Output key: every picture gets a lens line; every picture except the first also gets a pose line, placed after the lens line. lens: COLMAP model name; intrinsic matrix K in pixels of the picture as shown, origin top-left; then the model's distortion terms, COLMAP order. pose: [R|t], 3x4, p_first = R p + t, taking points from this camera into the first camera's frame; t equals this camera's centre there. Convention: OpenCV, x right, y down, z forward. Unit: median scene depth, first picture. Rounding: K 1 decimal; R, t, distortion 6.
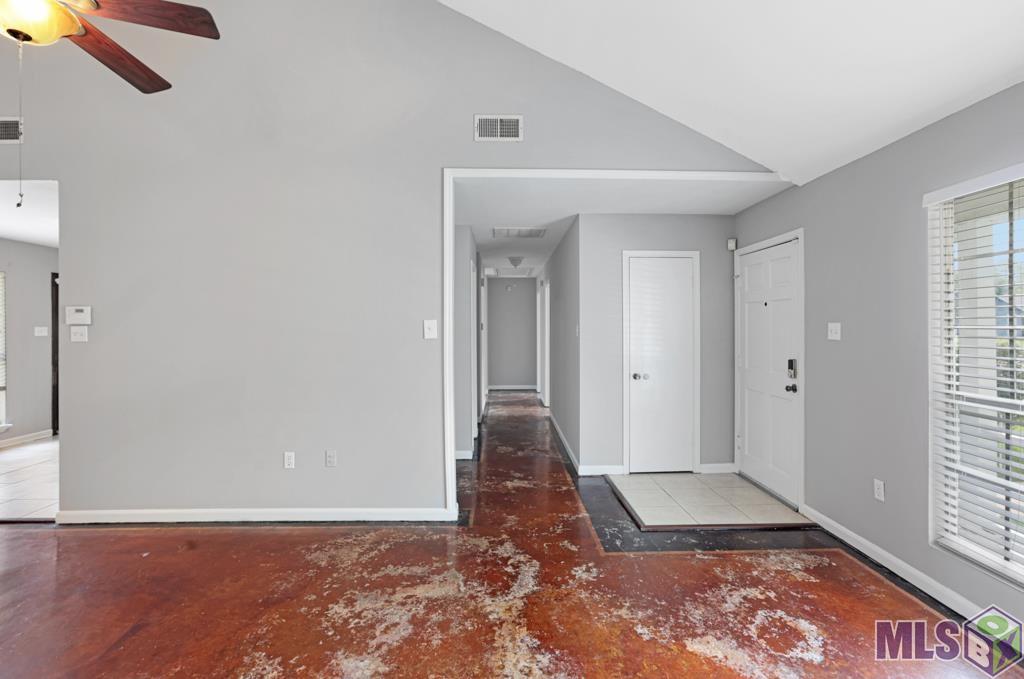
lens RADIAL K [[474.8, 0, 516.7], [0, 474.8, 326.3], [0, 0, 1]] dist [-0.023374, 0.000505]
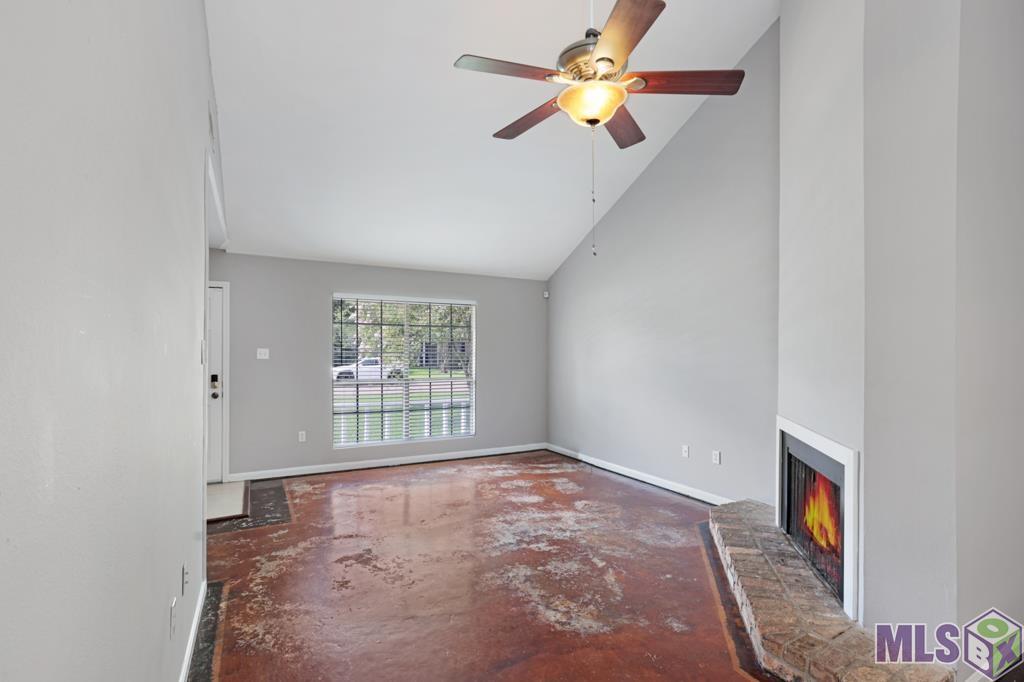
lens RADIAL K [[471.0, 0, 514.1], [0, 471.0, 351.4], [0, 0, 1]] dist [-0.048278, 0.035975]
pose [[-0.463306, 0.005851, 0.886179, -1.227500], [-0.010475, 0.999872, -0.012078, 0.013986], [-0.886137, -0.014878, -0.463185, 1.045965]]
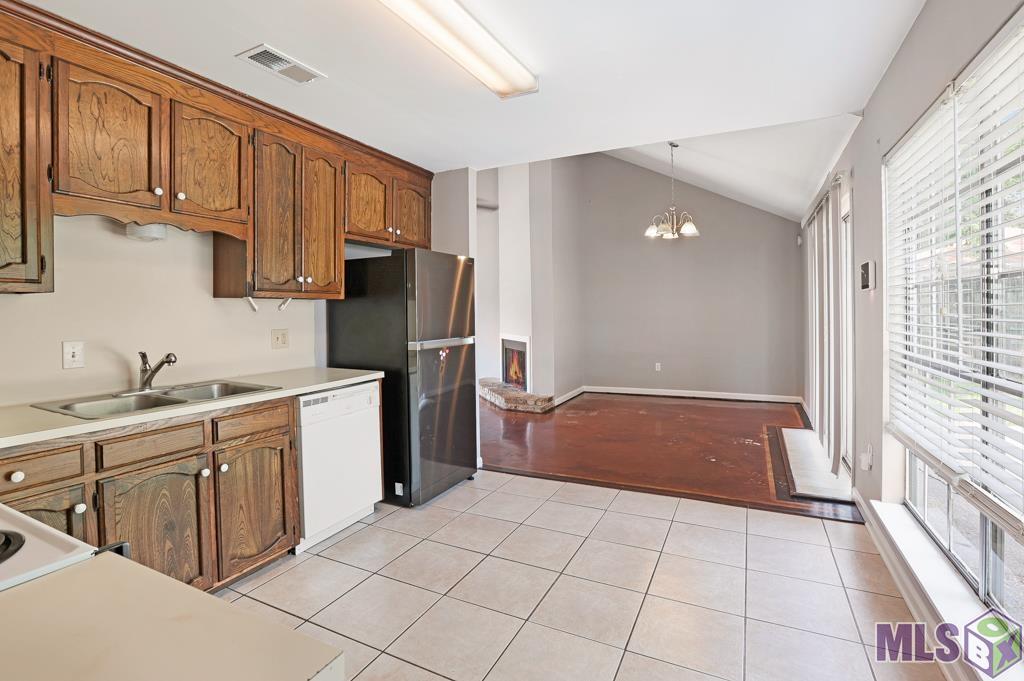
lens RADIAL K [[465.6, 0, 508.9], [0, 465.6, 336.0], [0, 0, 1]] dist [-0.058482, 0.035000]
pose [[-0.880779, -0.003472, 0.473514, -1.796828], [0.018182, 0.998988, 0.041144, 0.054975], [-0.473178, 0.044849, -0.879825, 2.221391]]
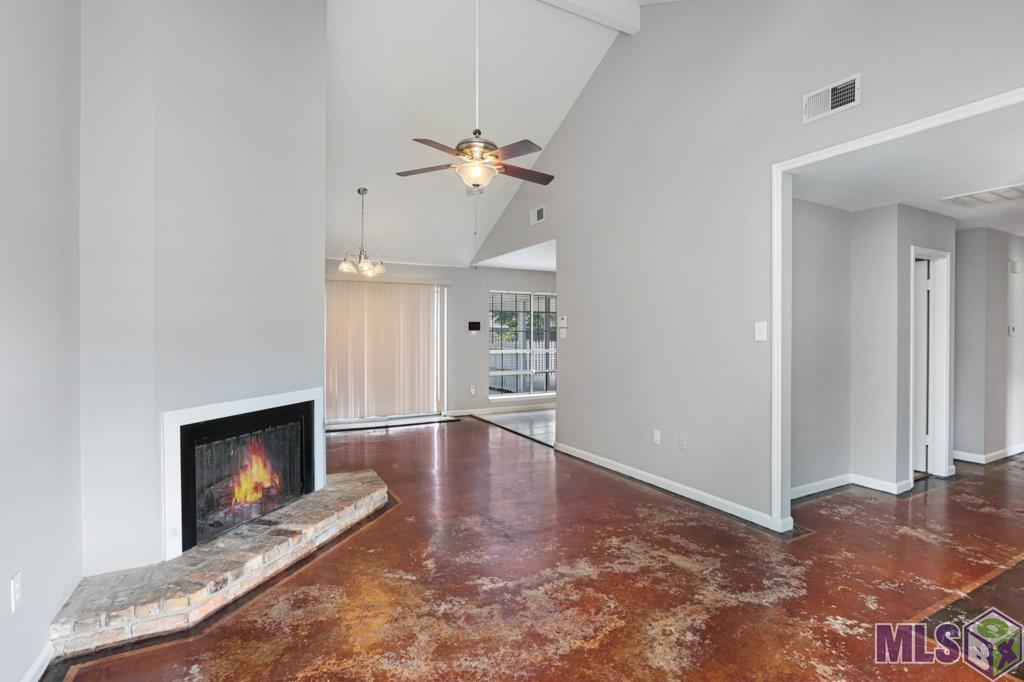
lens RADIAL K [[496.9, 0, 512.0], [0, 496.9, 341.0], [0, 0, 1]] dist [-0.055387, 0.024214]
pose [[0.452583, 0.023352, -0.891417, 0.570155], [0.001711, 0.999632, 0.027056, -0.004162], [0.891721, -0.013771, 0.452376, 0.088016]]
